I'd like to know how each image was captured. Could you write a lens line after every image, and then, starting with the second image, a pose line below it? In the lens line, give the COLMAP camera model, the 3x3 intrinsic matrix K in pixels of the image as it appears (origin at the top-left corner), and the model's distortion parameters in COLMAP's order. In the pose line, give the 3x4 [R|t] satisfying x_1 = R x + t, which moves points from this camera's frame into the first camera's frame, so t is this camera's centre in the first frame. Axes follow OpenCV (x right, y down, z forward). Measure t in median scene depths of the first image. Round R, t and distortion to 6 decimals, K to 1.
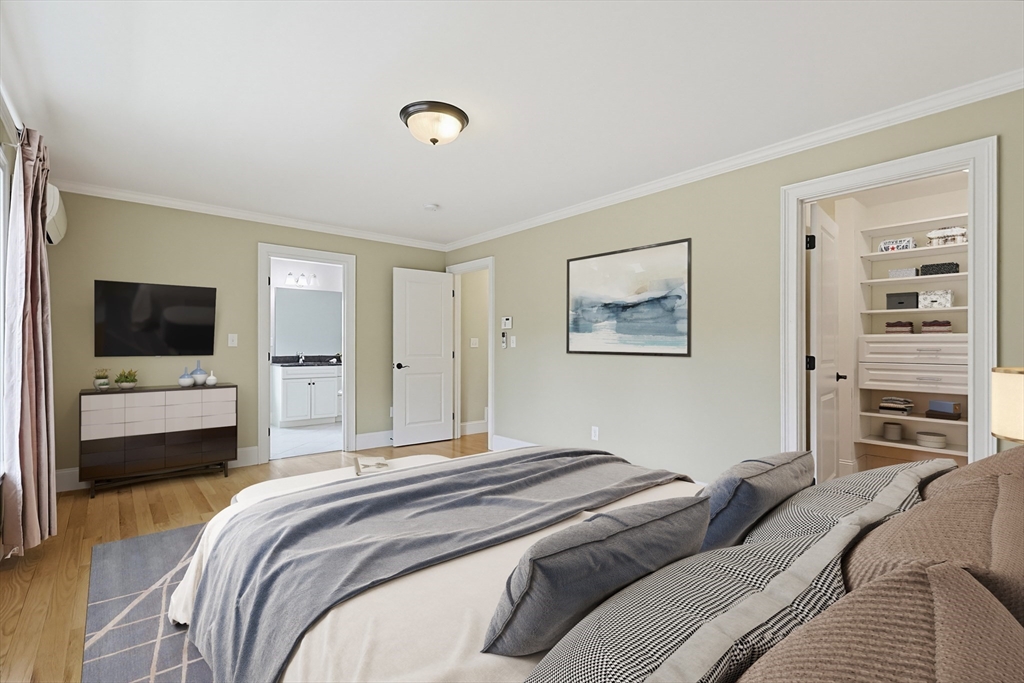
lens RADIAL K [[473.7, 0, 512.6], [0, 473.7, 342.1], [0, 0, 1]] dist [0.001353, -0.000005]
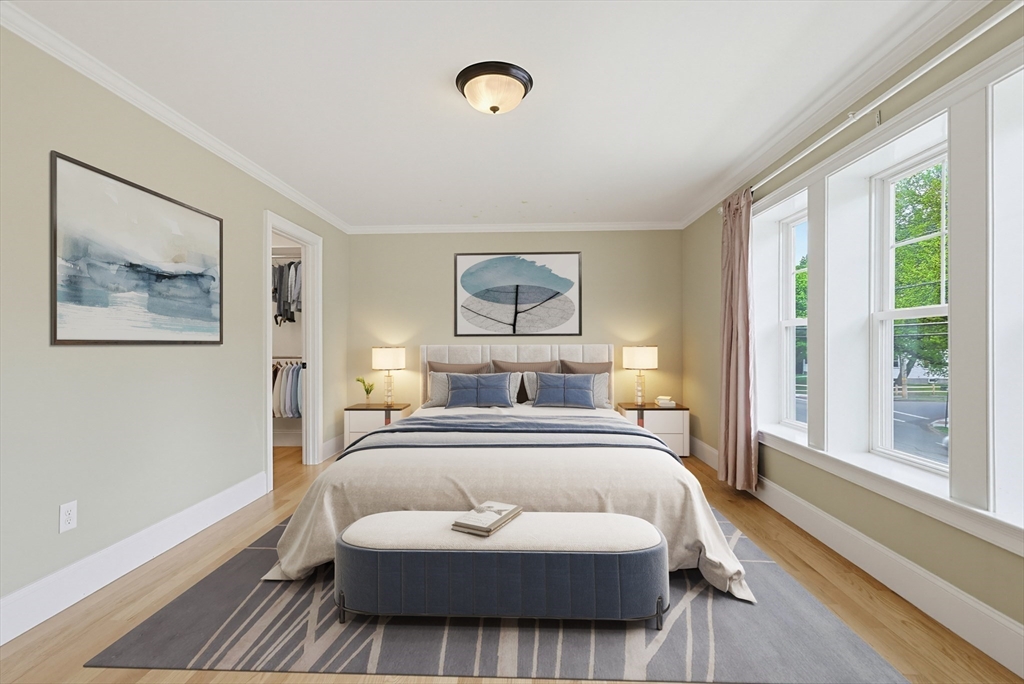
lens RADIAL K [[473.7, 0, 516.5], [0, 473.7, 337.5], [0, 0, 1]] dist [0.001353, -0.000005]
pose [[-0.742414, 0.003649, 0.669932, -0.629826], [-0.001334, 0.999975, -0.006925, 0.021197], [-0.669940, -0.006035, -0.742390, 1.178473]]
